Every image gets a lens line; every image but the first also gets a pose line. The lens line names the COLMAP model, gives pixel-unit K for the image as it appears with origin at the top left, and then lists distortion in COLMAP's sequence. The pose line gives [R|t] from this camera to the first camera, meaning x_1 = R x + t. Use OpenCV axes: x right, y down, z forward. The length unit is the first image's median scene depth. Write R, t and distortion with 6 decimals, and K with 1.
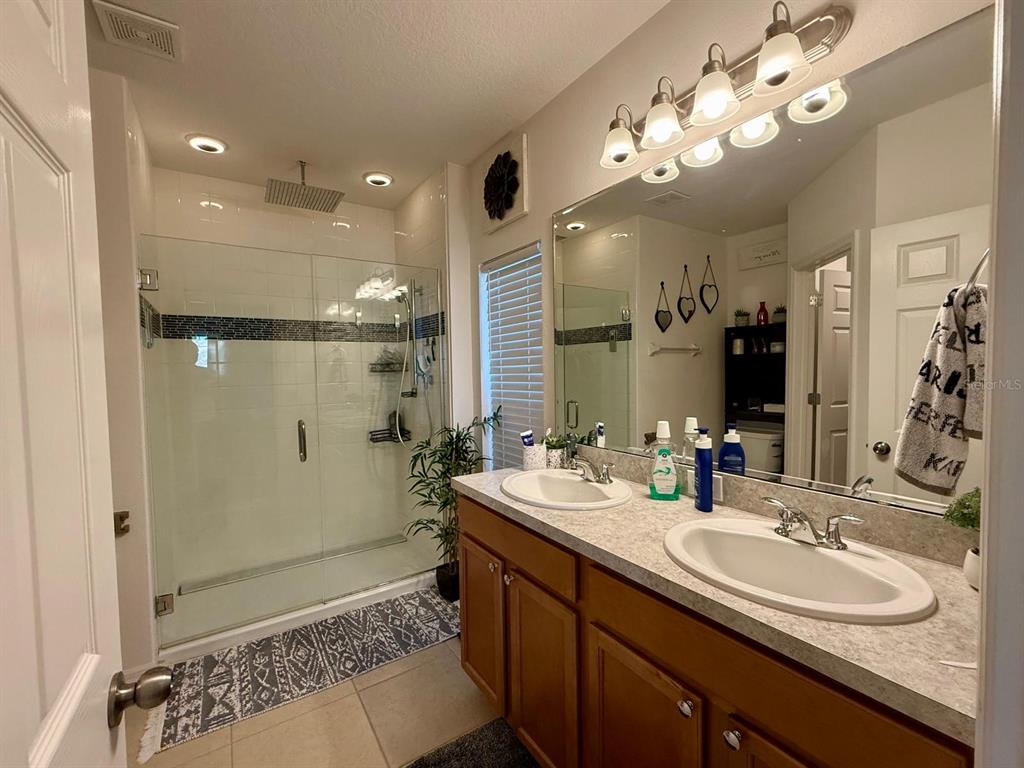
lens RADIAL K [[408.5, 0, 511.3], [0, 408.5, 386.5], [0, 0, 1]] dist [0.000330, 0.000046]
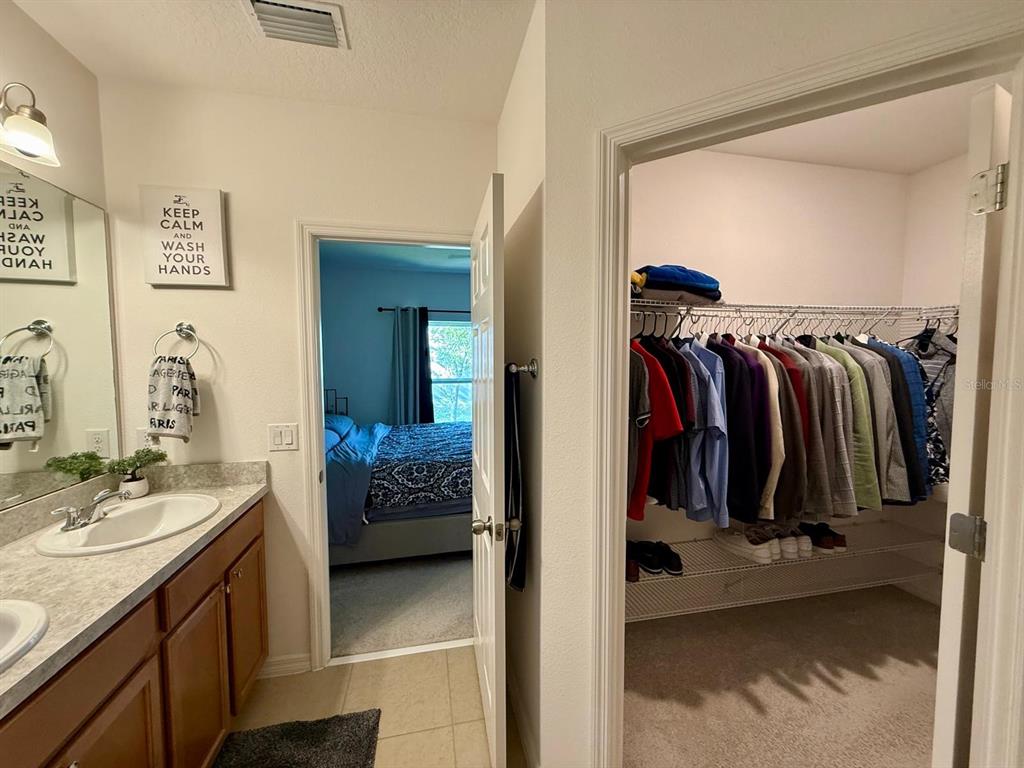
lens RADIAL K [[408.5, 0, 511.3], [0, 408.5, 386.5], [0, 0, 1]] dist [0.000330, 0.000046]
pose [[-0.926959, -0.001633, 0.375159, -0.980037], [0.033034, 0.995751, 0.085957, -0.128472], [-0.373705, 0.092071, -0.922967, 1.520947]]
